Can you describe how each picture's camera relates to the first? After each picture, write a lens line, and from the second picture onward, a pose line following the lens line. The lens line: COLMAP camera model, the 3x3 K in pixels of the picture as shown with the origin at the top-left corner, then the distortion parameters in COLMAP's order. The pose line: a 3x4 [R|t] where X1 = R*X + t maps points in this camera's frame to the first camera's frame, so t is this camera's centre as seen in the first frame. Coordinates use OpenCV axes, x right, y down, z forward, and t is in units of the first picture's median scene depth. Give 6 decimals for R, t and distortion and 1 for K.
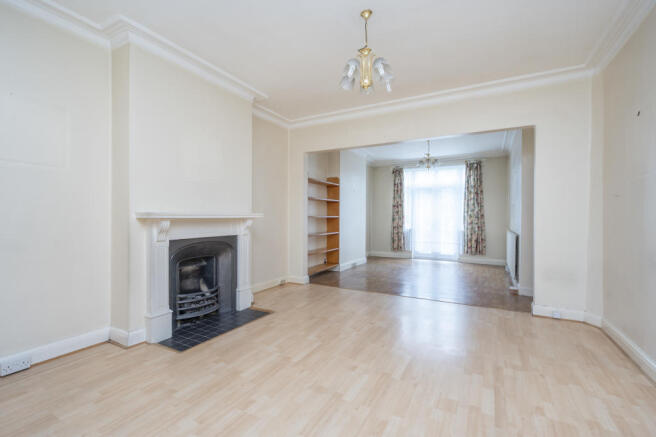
lens RADIAL K [[299.0, 0, 328.5], [0, 299.0, 219.1], [0, 0, 1]] dist [0.001486, 0.000059]
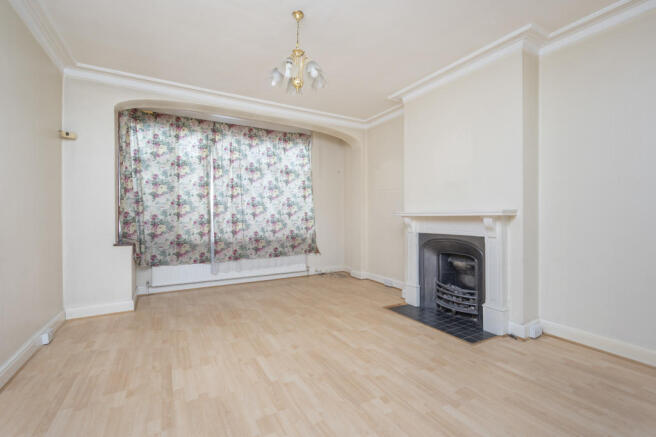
lens RADIAL K [[299.0, 0, 329.2], [0, 299.0, 217.3], [0, 0, 1]] dist [0.001486, 0.000059]
pose [[-0.537649, 0.004637, -0.843156, 0.872703], [-0.005752, 0.999941, 0.009168, -0.005044], [0.843149, 0.009779, -0.537591, 1.547354]]
